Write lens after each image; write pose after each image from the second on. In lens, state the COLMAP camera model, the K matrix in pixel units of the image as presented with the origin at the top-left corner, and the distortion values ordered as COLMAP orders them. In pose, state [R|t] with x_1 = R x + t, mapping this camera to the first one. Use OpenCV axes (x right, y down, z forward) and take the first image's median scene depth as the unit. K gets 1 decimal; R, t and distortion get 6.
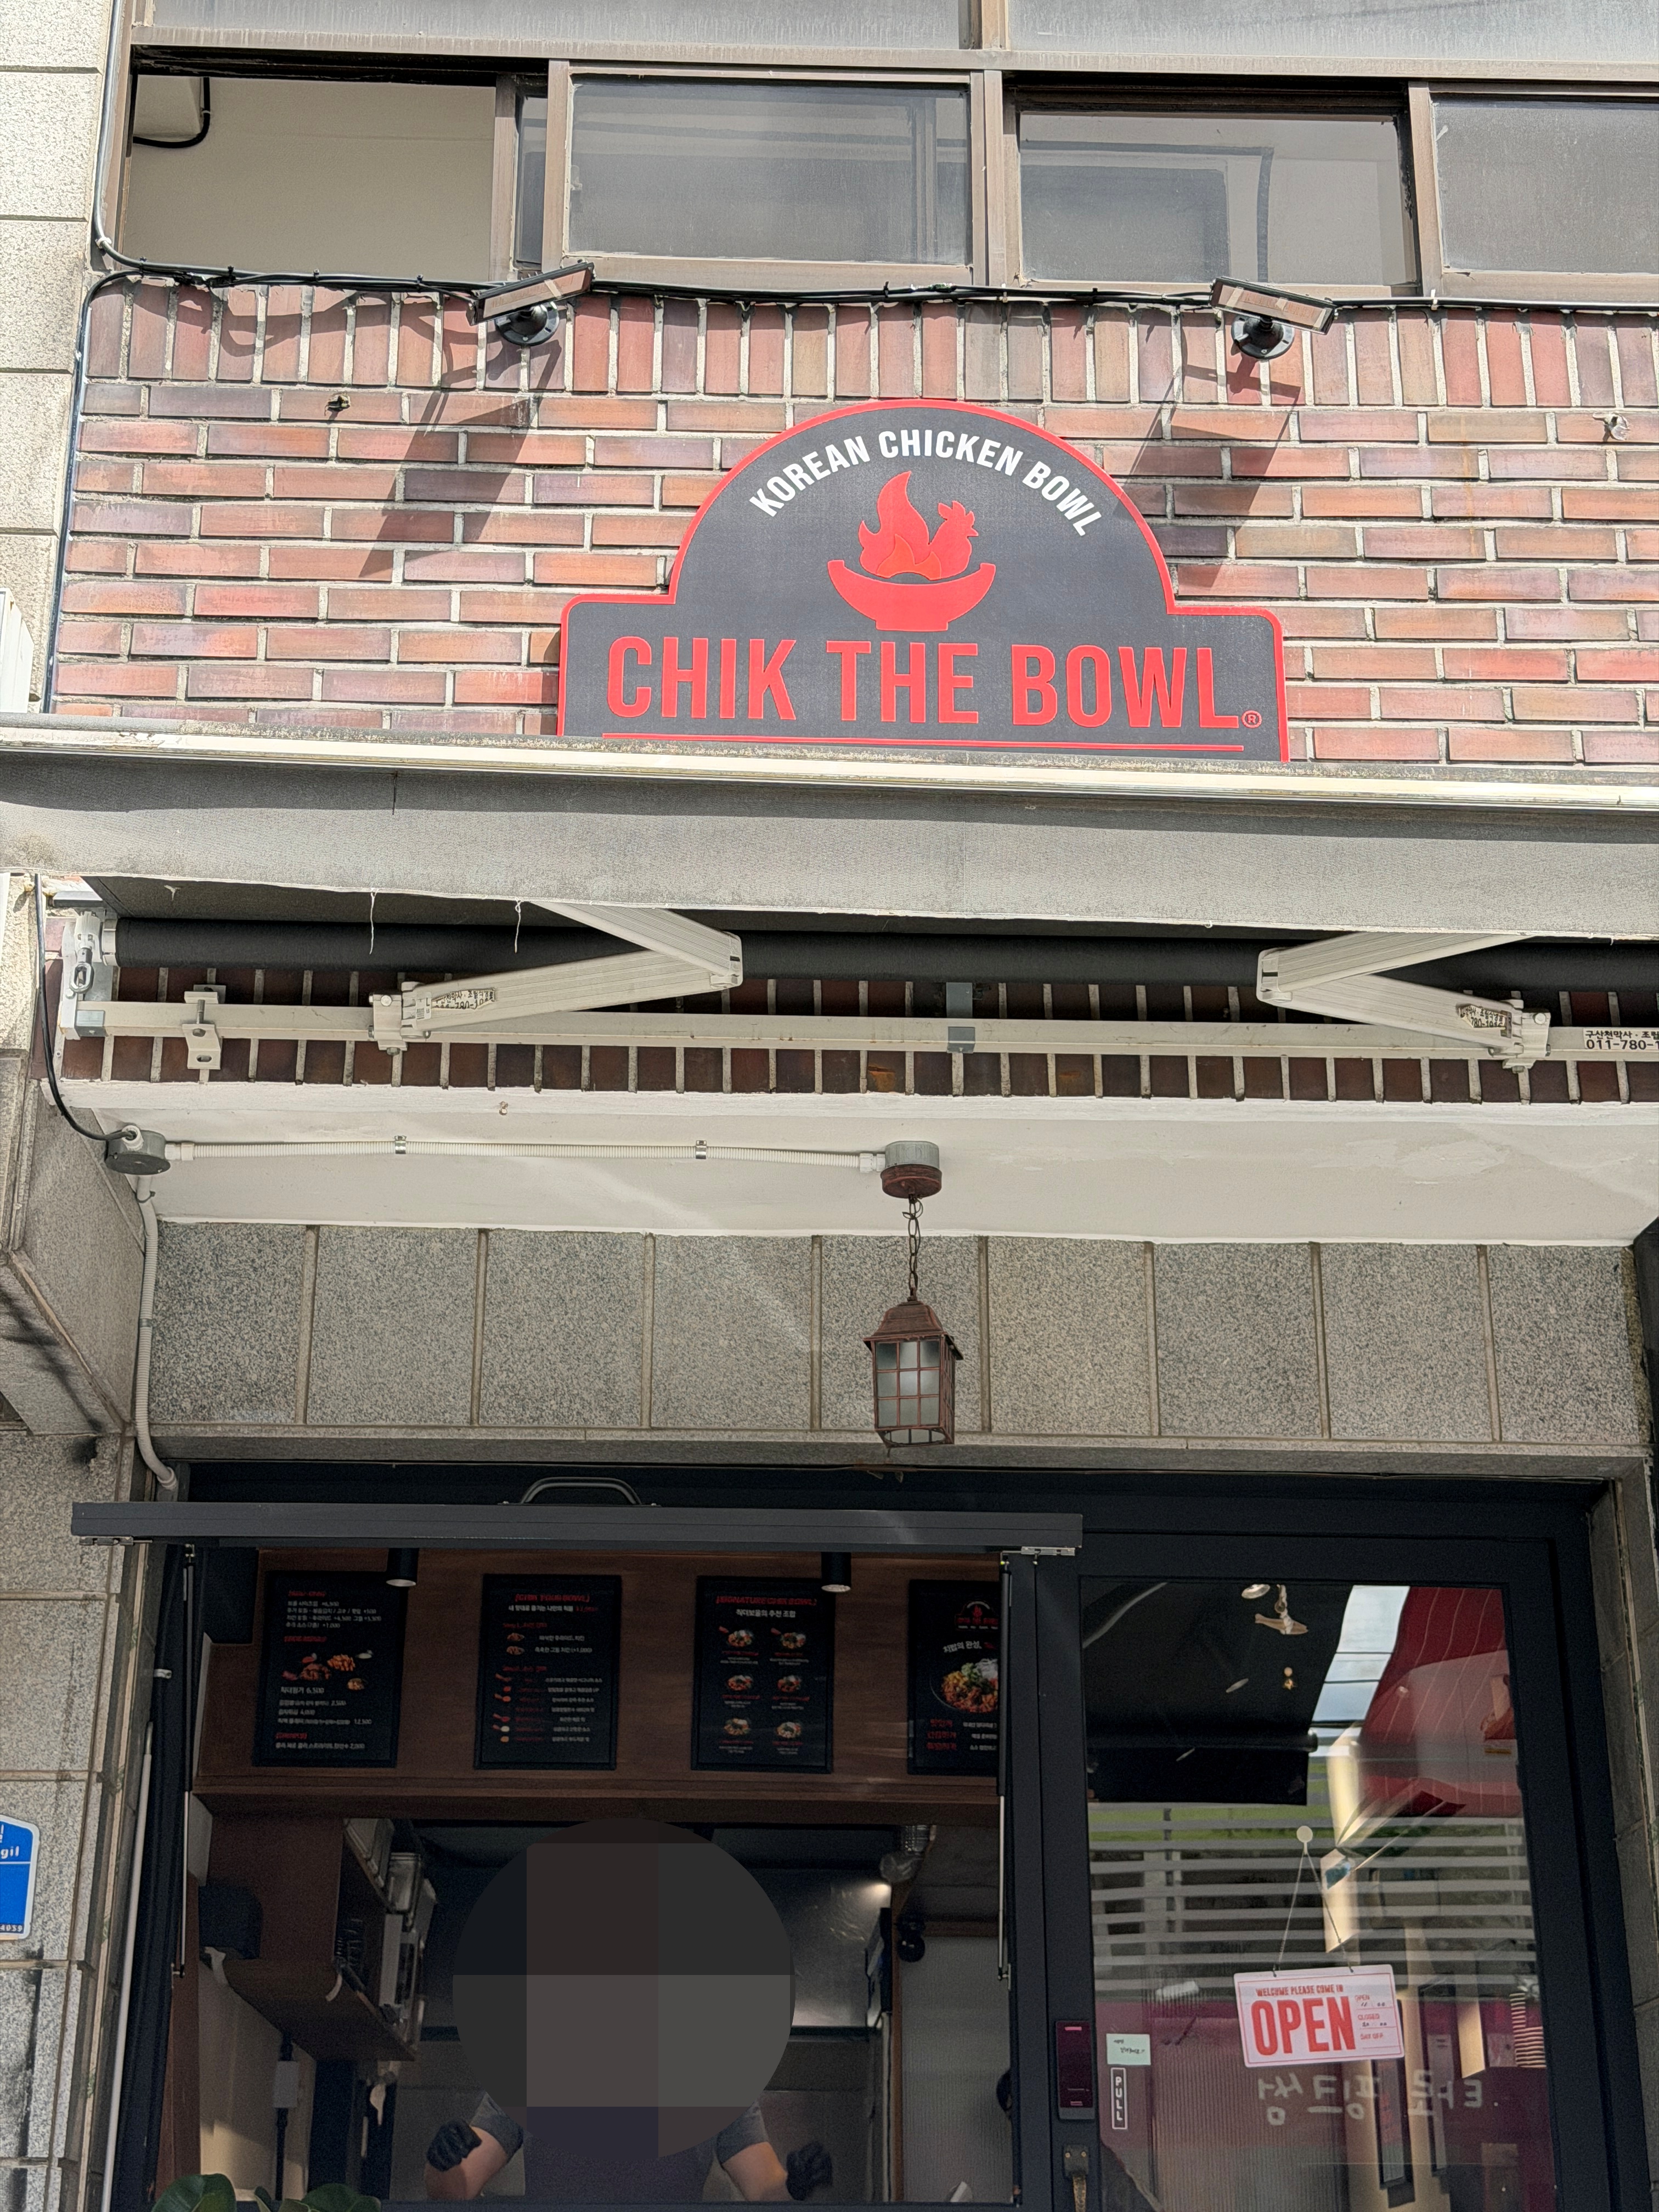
lens RADIAL K [[3018.8, 0, 829.3], [0, 3018.8, 1158.3], [0, 0, 1]] dist [0.118123, 0.022103]
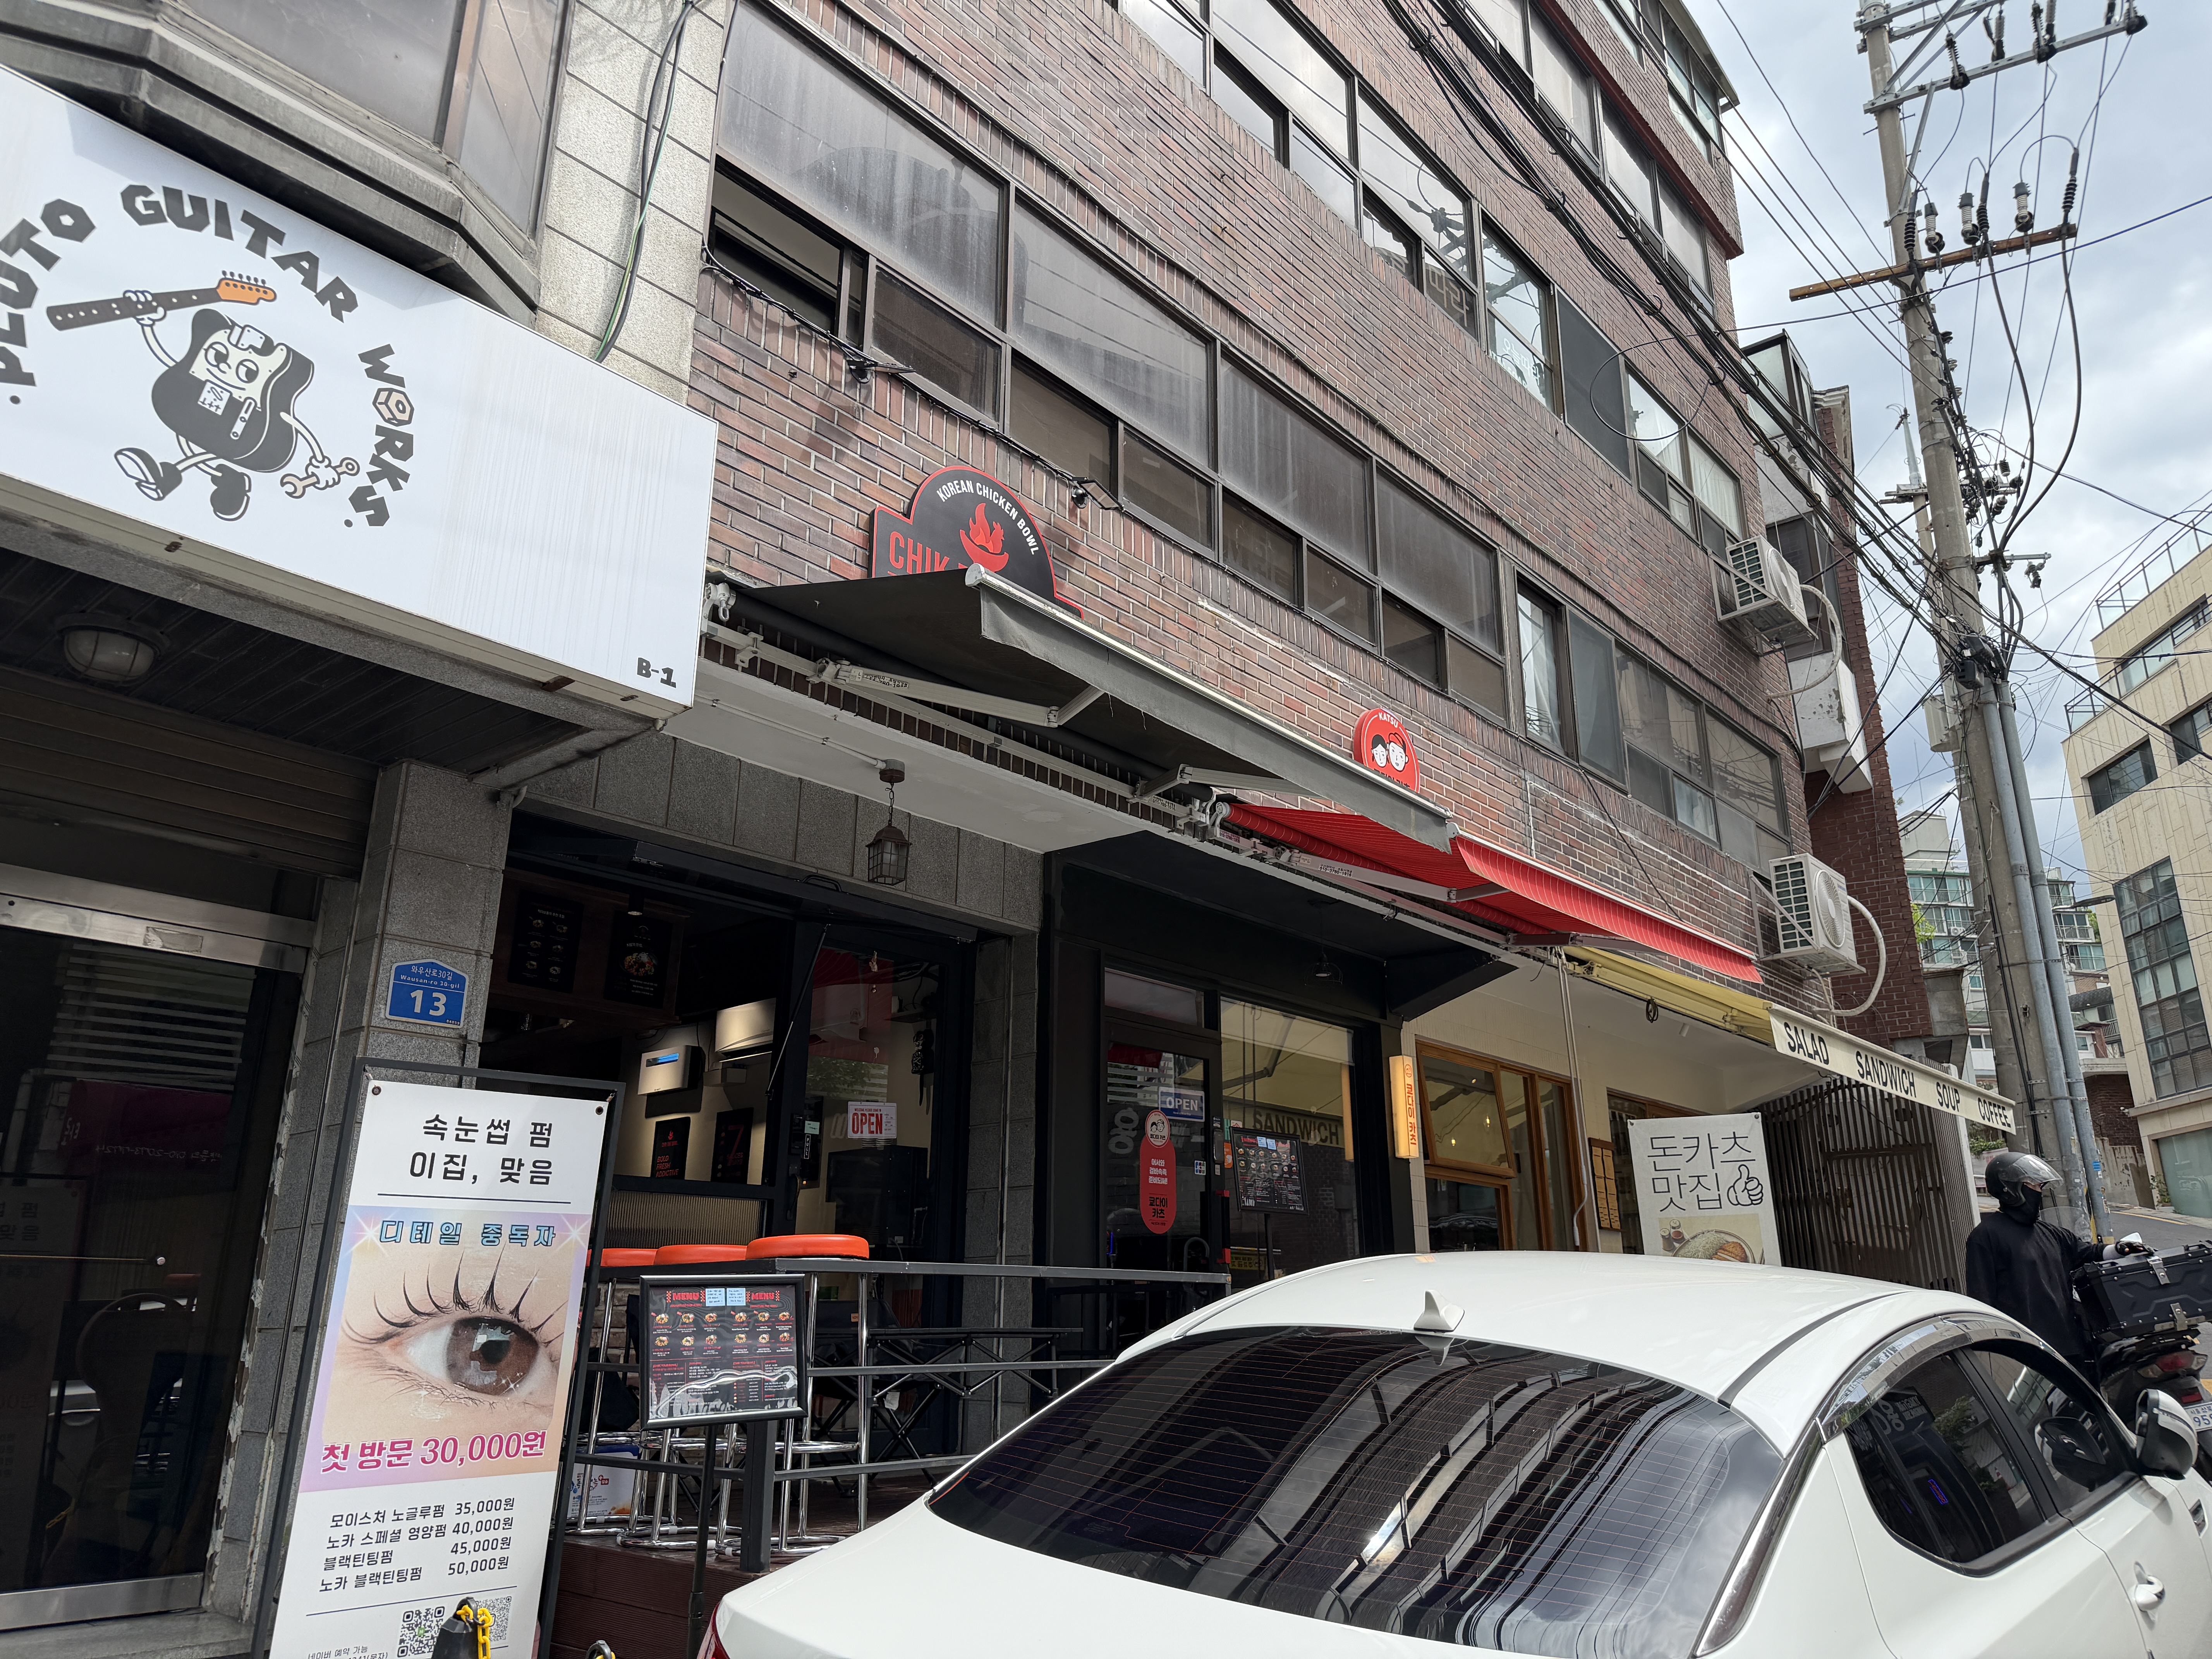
lens RADIAL K [[1583.4, 0, 1111.3], [0, 1583.4, 844.4], [0, 0, 1]] dist [0.083735, -0.112245]
pose [[0.663819, 0.211982, 0.717222, -0.758267], [-0.264571, 0.963540, -0.039913, 0.064959], [-0.699533, -0.163261, 0.695700, -0.019771]]
